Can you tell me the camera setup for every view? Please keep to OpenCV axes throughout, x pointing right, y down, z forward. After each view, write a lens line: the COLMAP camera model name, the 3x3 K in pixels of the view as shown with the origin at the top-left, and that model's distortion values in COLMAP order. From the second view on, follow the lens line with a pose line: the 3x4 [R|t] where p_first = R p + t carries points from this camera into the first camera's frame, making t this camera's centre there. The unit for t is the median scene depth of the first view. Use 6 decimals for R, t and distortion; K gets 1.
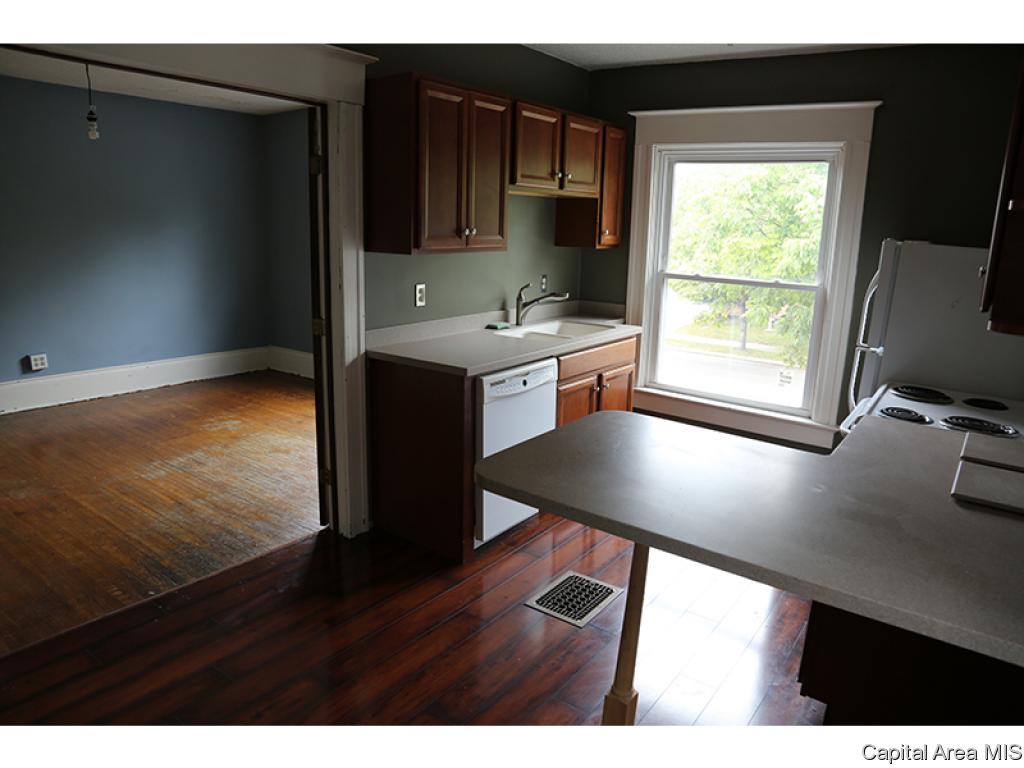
lens RADIAL K [[689.1, 0, 511.6], [0, 689.1, 386.9], [0, 0, 1]] dist [-0.078609, 0.008011]
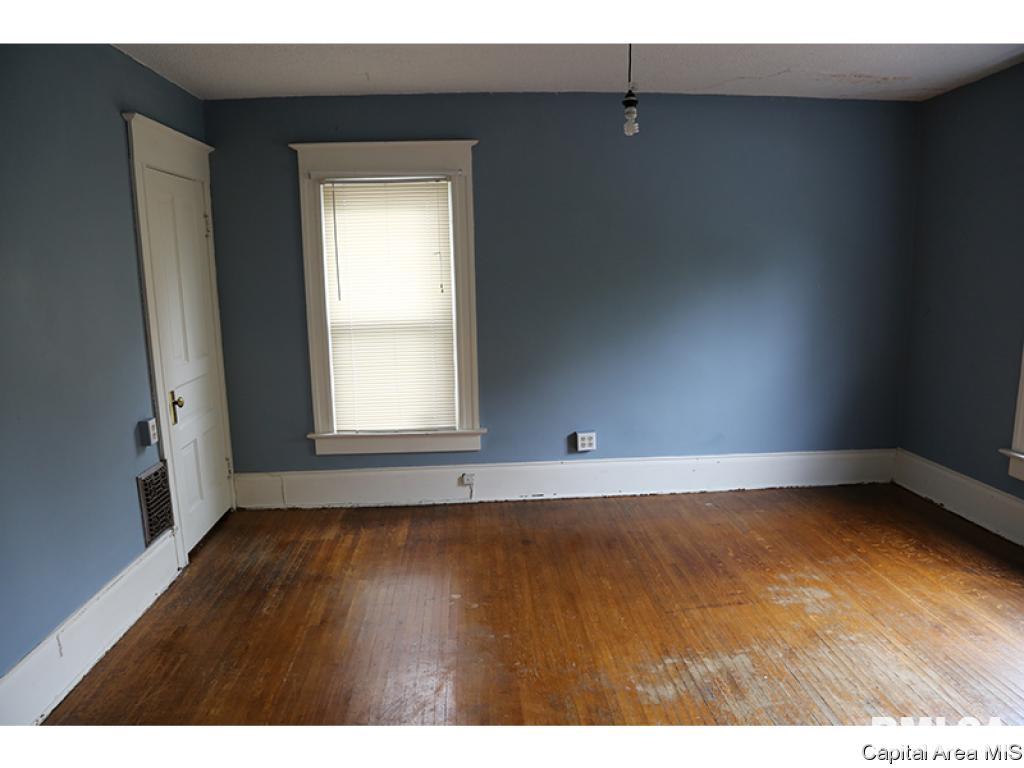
lens RADIAL K [[689.1, 0, 508.7], [0, 689.1, 387.2], [0, 0, 1]] dist [-0.078609, 0.008011]
pose [[0.644605, 0.084678, -0.759812, -0.145445], [-0.133121, 0.991097, -0.002483, -0.089483], [0.752836, 0.102748, 0.650139, 0.381758]]
